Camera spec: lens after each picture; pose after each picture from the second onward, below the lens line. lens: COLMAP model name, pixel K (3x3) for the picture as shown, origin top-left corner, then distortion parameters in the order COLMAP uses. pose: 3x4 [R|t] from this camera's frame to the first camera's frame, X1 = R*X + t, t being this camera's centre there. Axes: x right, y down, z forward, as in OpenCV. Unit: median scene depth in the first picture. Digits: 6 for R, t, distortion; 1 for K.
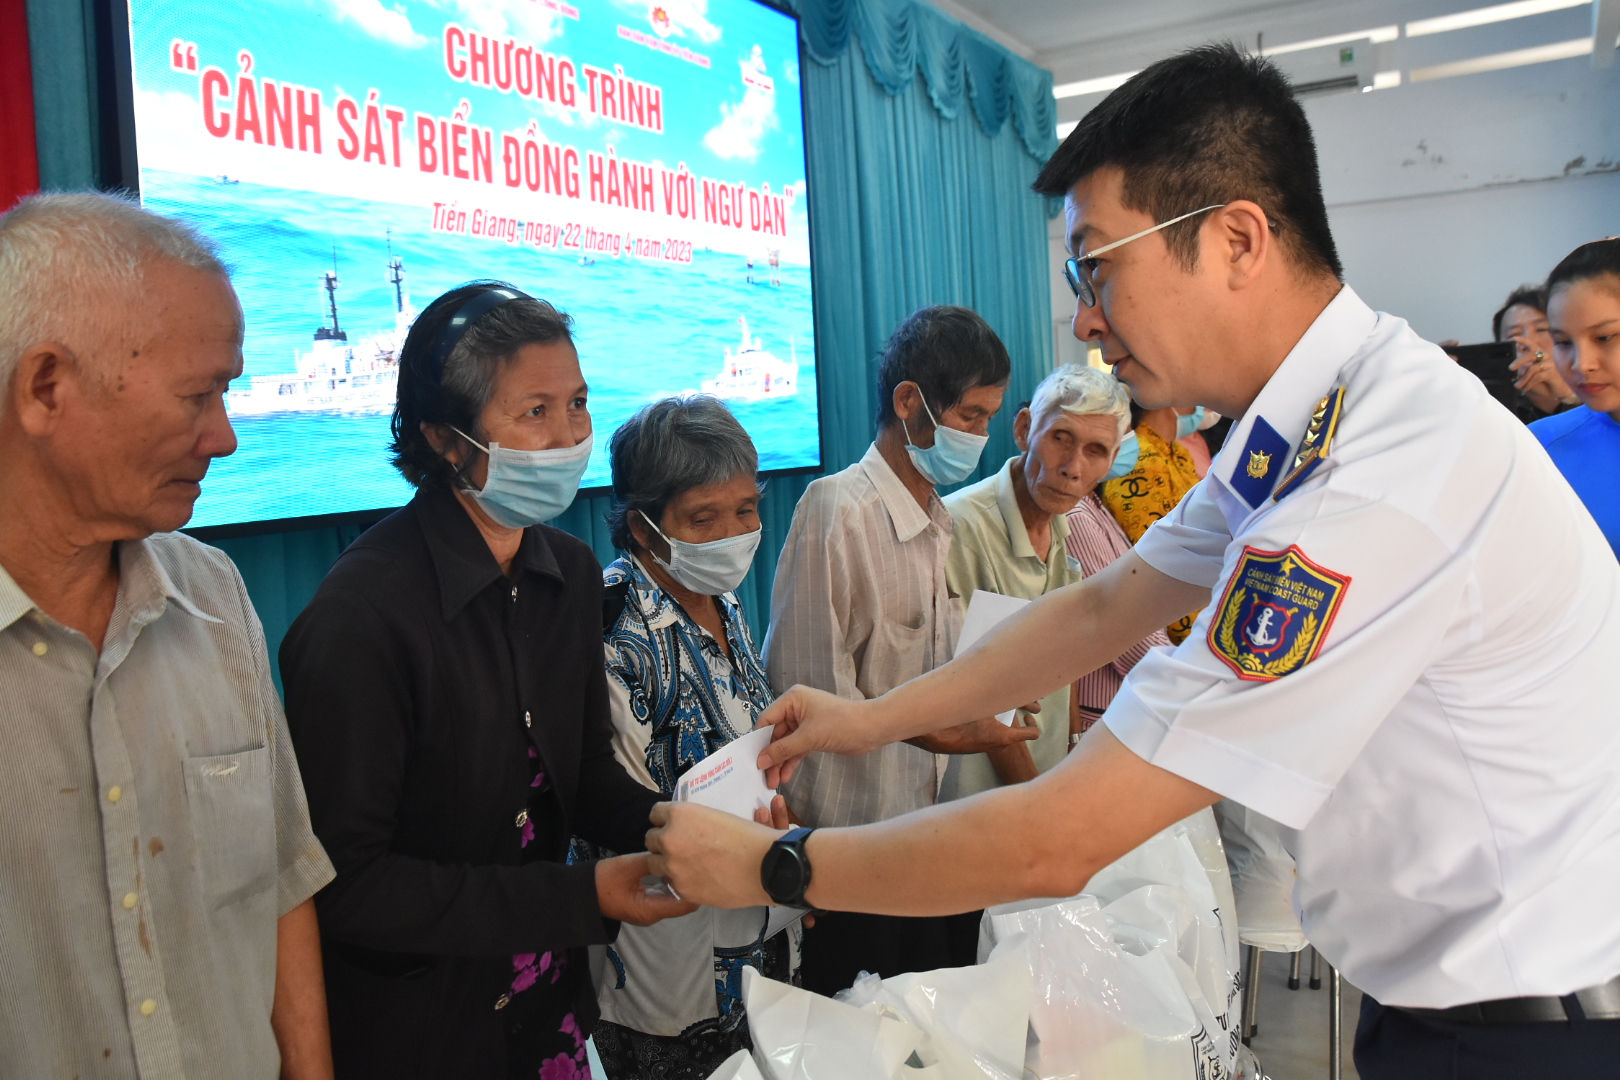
lens RADIAL K [[1177.3, 0, 808.5], [0, 1177.3, 507.5], [0, 0, 1]] dist [-0.135795, 0.092540]
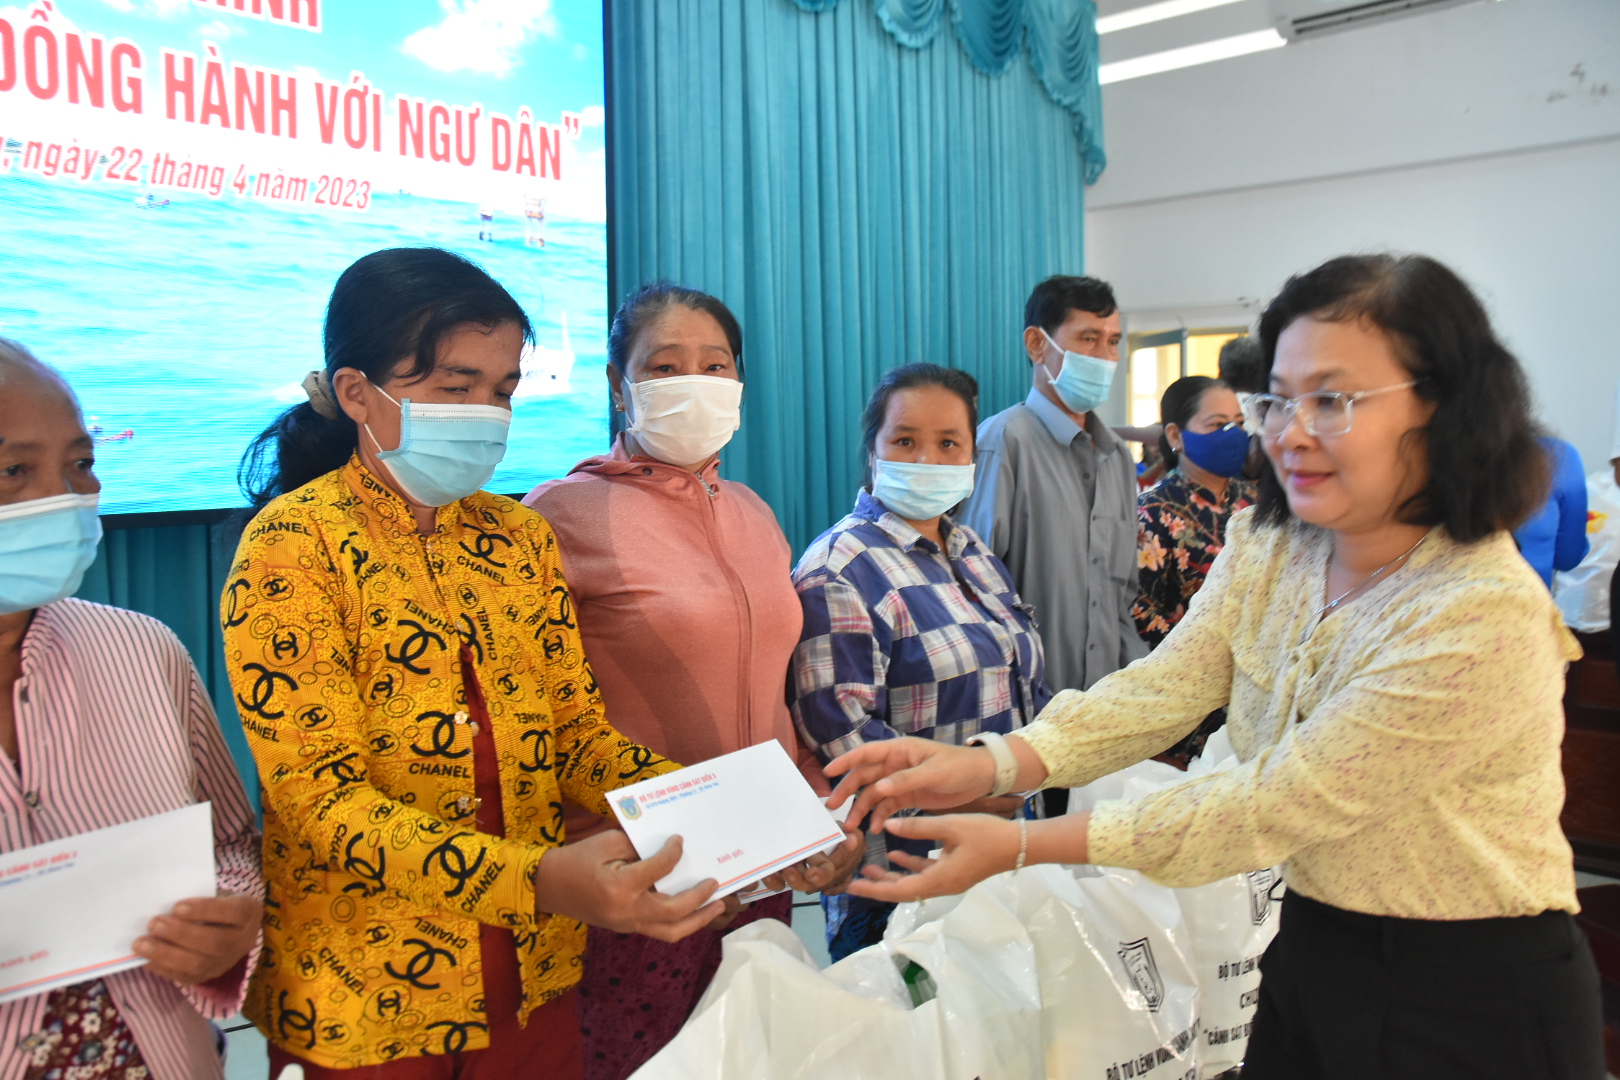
lens RADIAL K [[1177.3, 0, 808.5], [0, 1177.3, 507.5], [0, 0, 1]] dist [-0.135795, 0.092540]
pose [[0.984009, 0.045811, -0.172127, 0.274549], [-0.046016, 0.998937, 0.002804, -0.033747], [0.172073, 0.005161, 0.985071, 0.305600]]
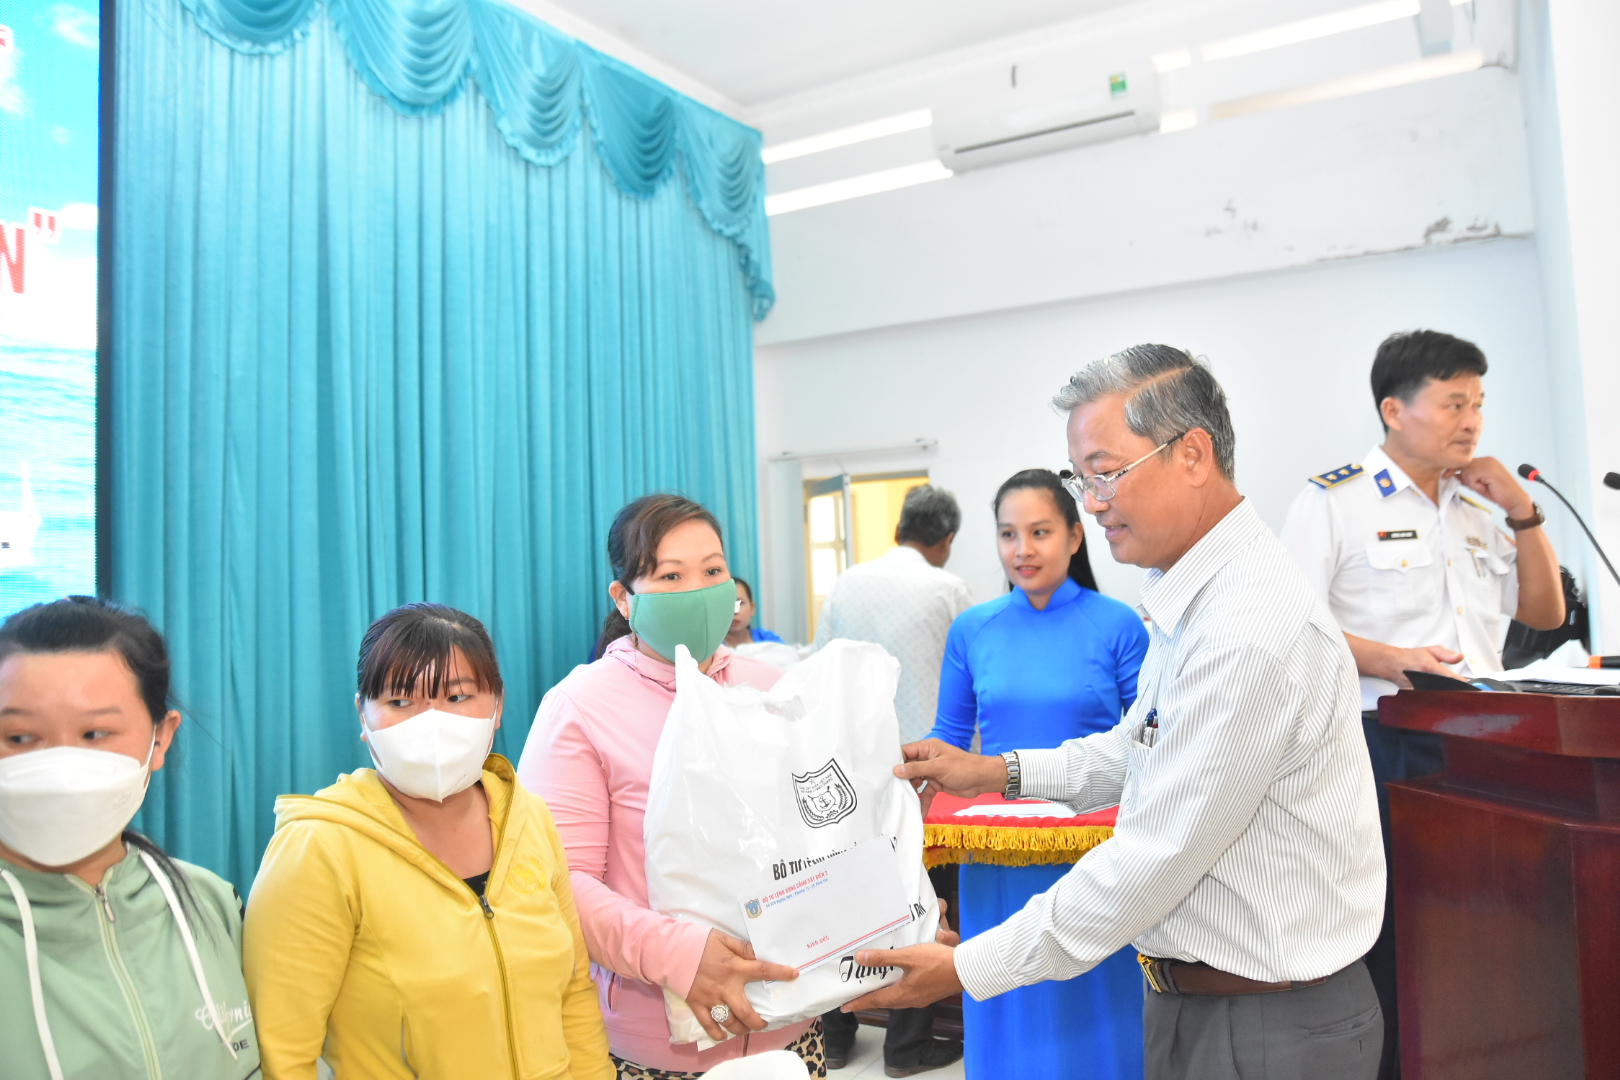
lens RADIAL K [[1177.3, 0, 808.5], [0, 1177.3, 507.5], [0, 0, 1]] dist [-0.135795, 0.092540]
pose [[0.999266, 0.010651, 0.036808, 0.354102], [-0.005847, 0.991728, -0.128225, -0.057425], [-0.037869, 0.127915, 0.991062, 0.449322]]
